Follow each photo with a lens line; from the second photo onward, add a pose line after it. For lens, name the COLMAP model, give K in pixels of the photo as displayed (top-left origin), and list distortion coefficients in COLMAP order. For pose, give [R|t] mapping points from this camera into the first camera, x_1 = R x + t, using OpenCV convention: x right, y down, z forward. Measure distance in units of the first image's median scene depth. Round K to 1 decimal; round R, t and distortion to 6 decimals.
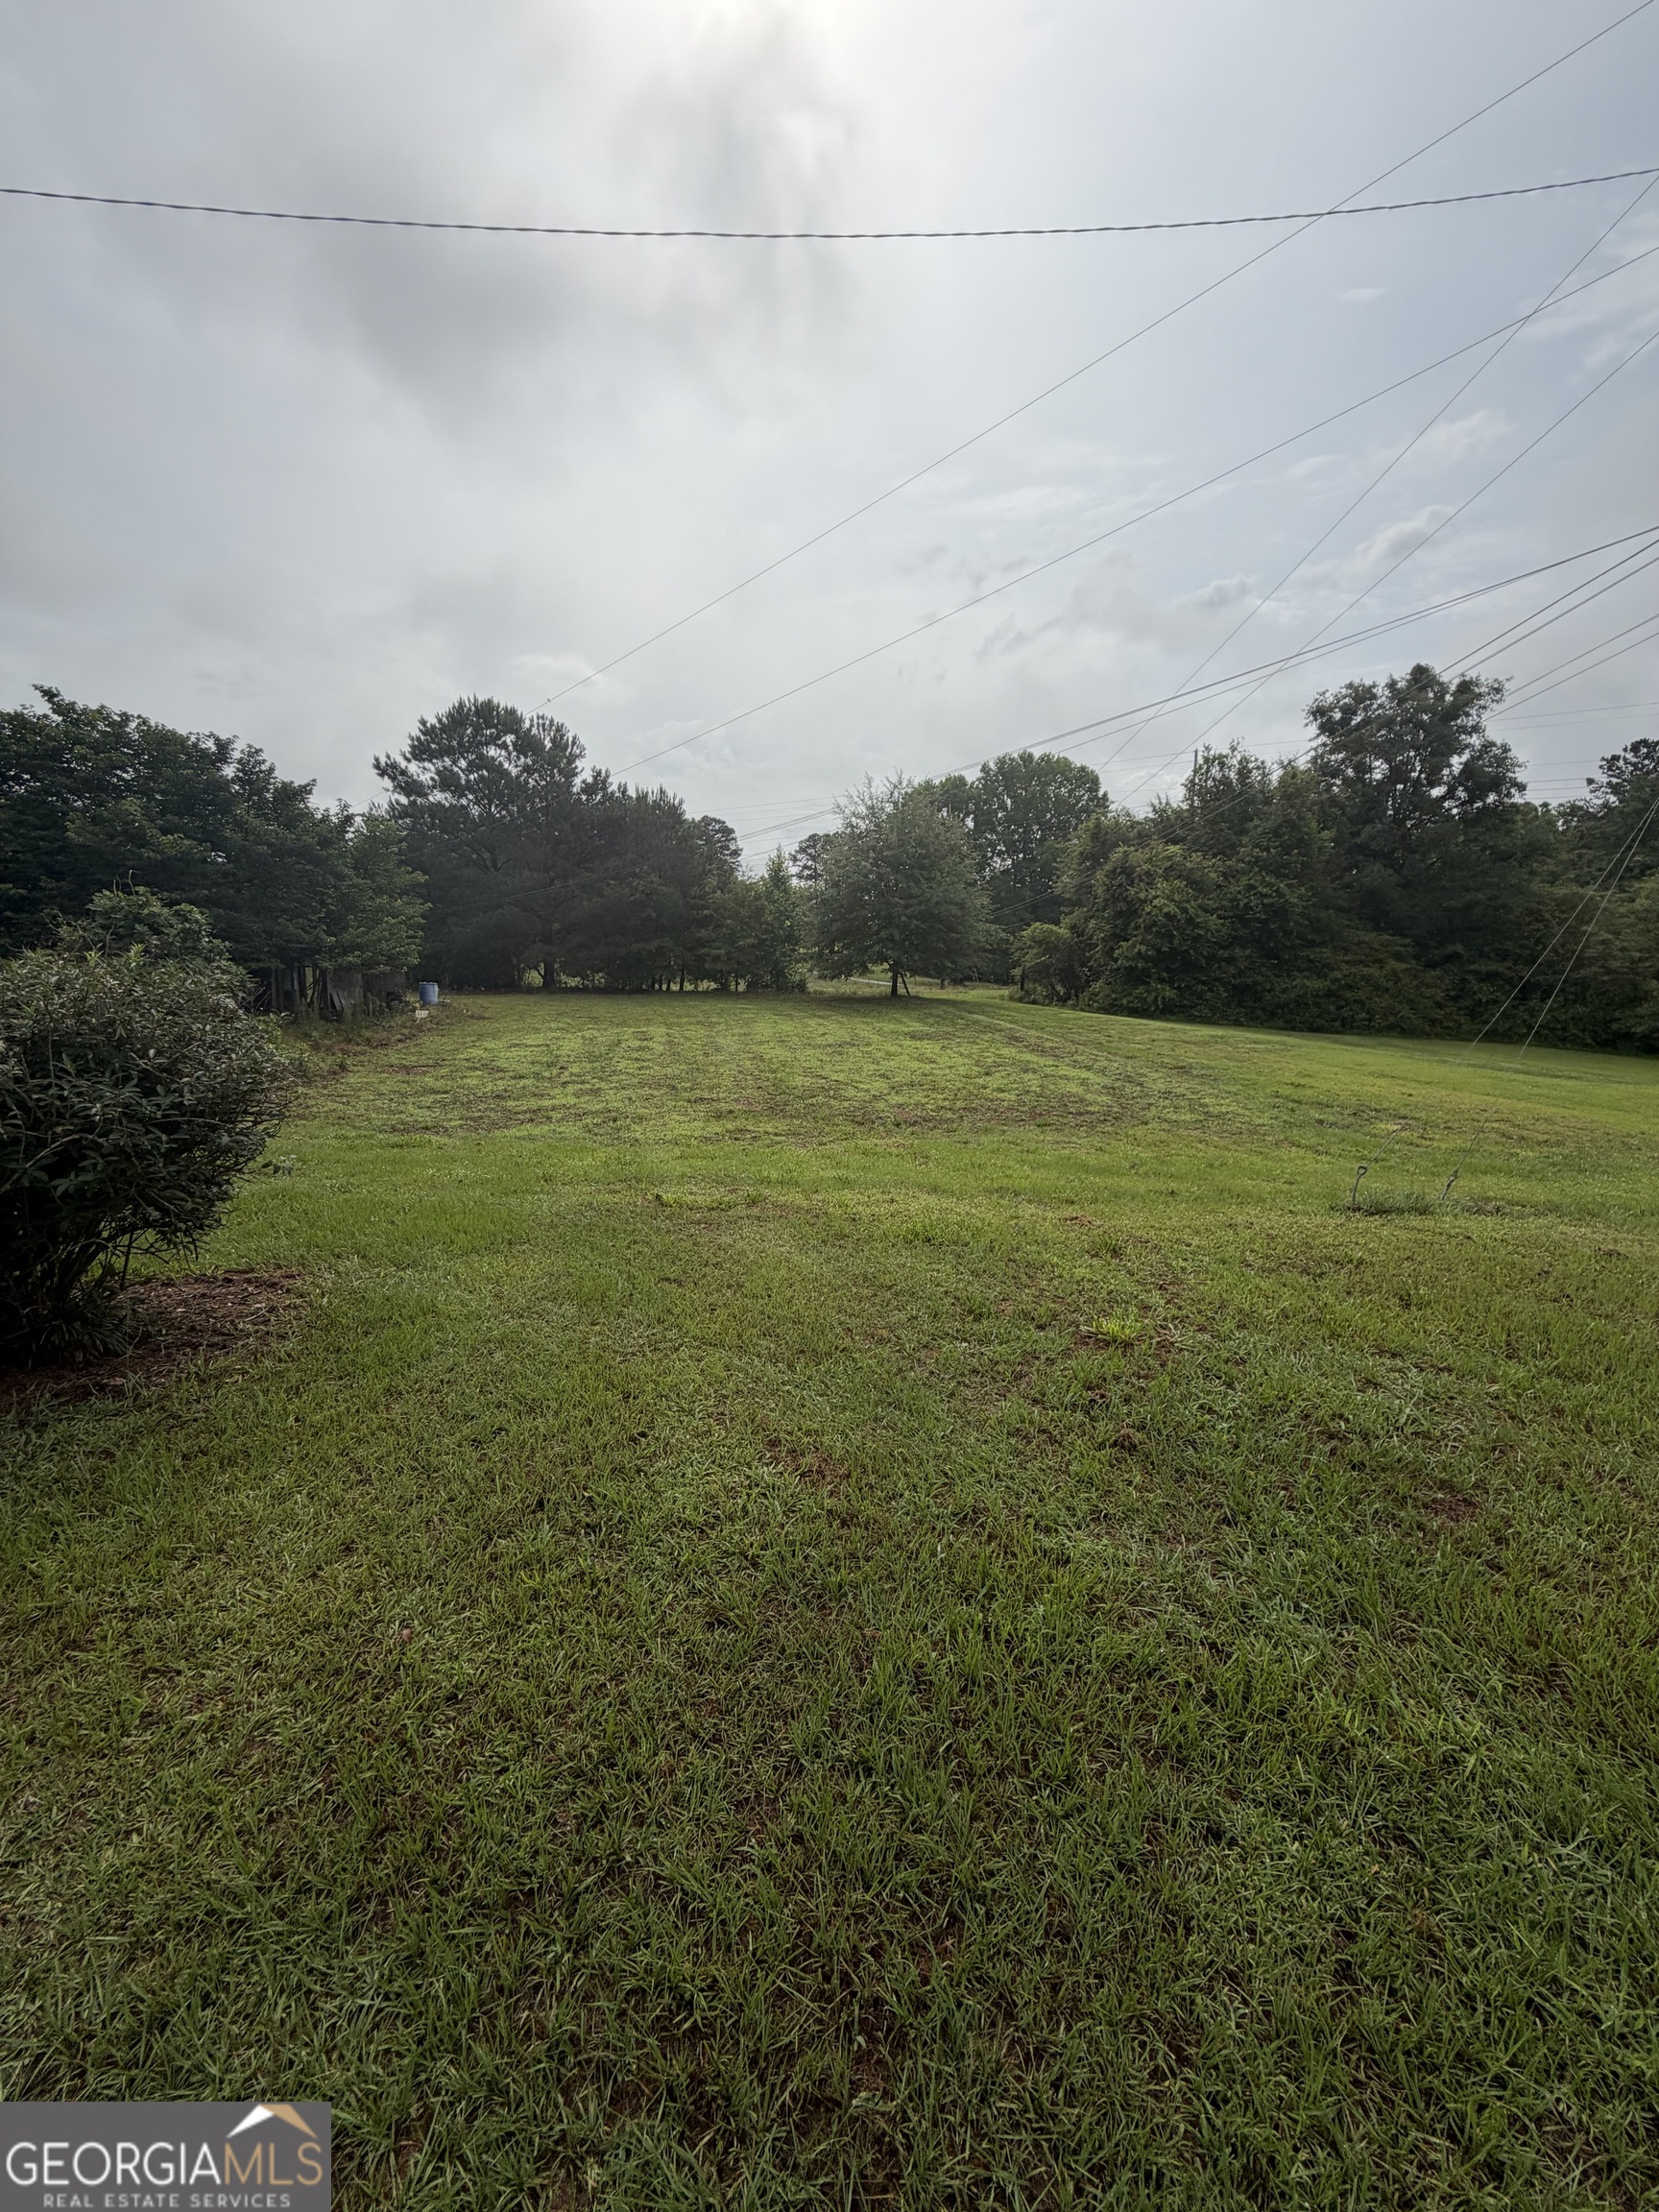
lens RADIAL K [[880.8, 0, 831.1], [0, 880.8, 1101.3], [0, 0, 1]] dist [0.000164, 0.000085]
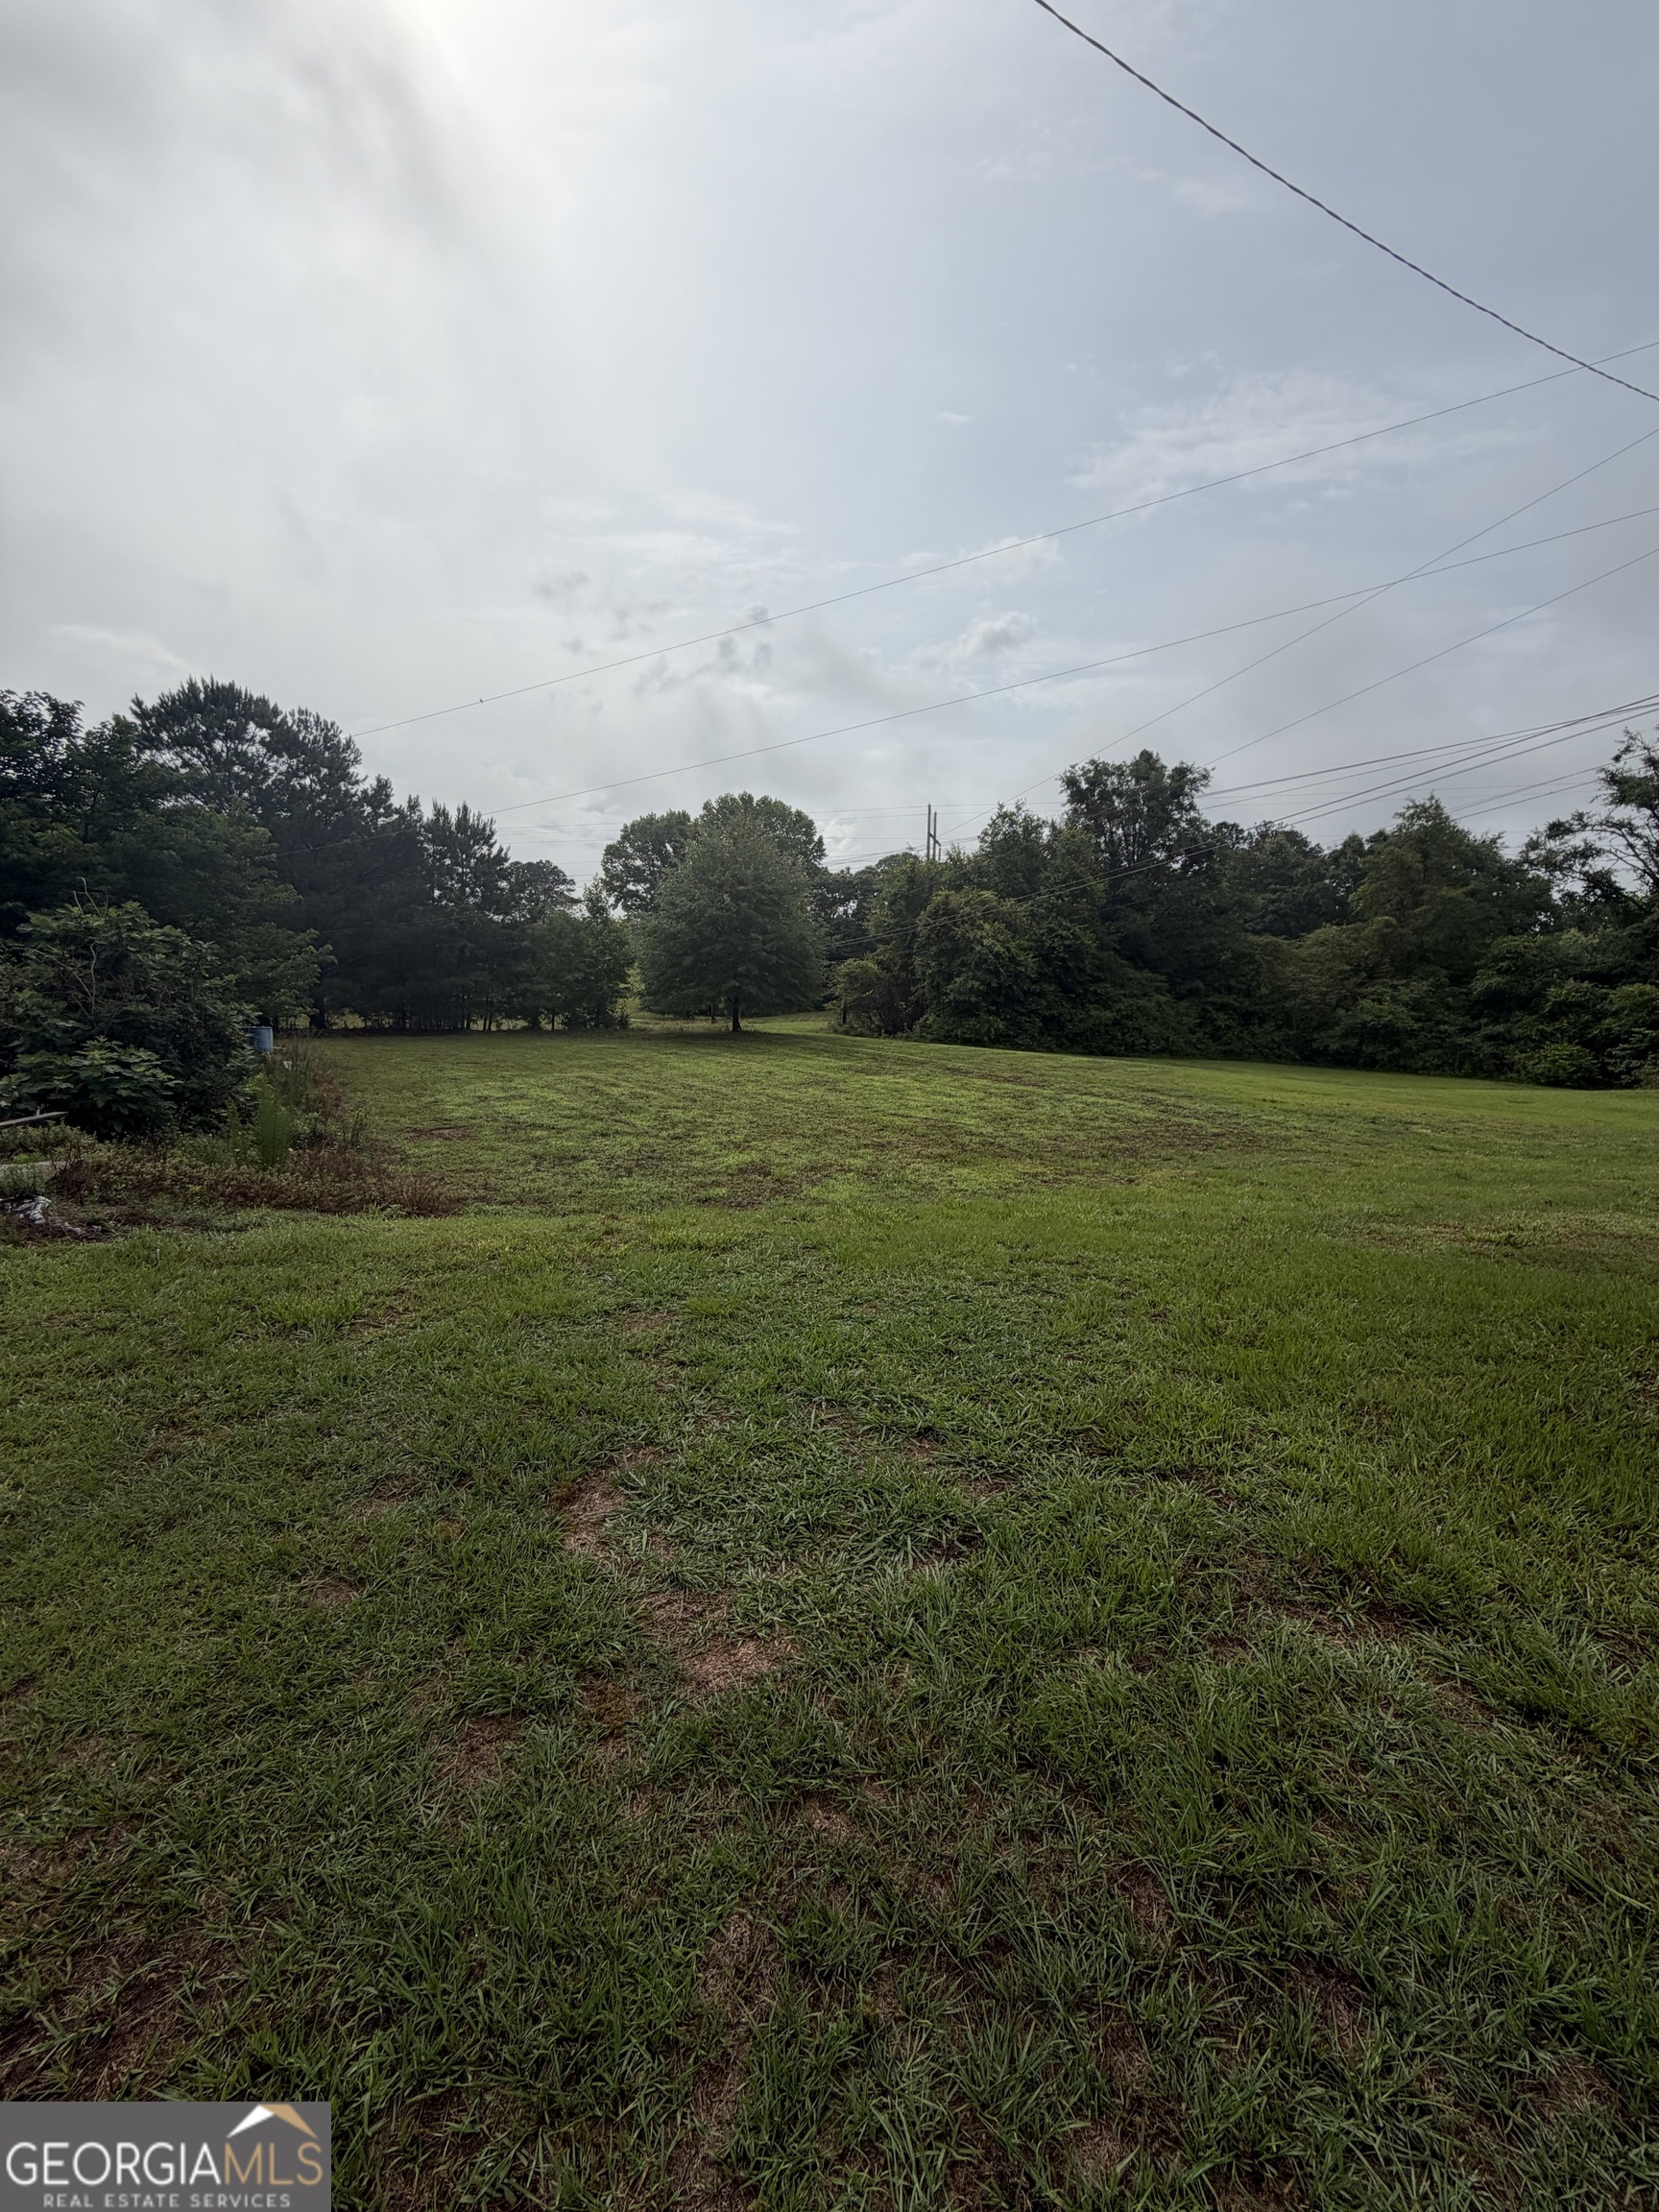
lens RADIAL K [[893.0, 0, 830.6], [0, 893.0, 1114.4], [0, 0, 1]] dist [0.000135, 0.000084]
pose [[0.933443, -0.049743, 0.355261, -0.202075], [0.059921, 0.998046, -0.017697, -0.002517], [-0.353687, 0.037807, 0.934600, 0.030988]]
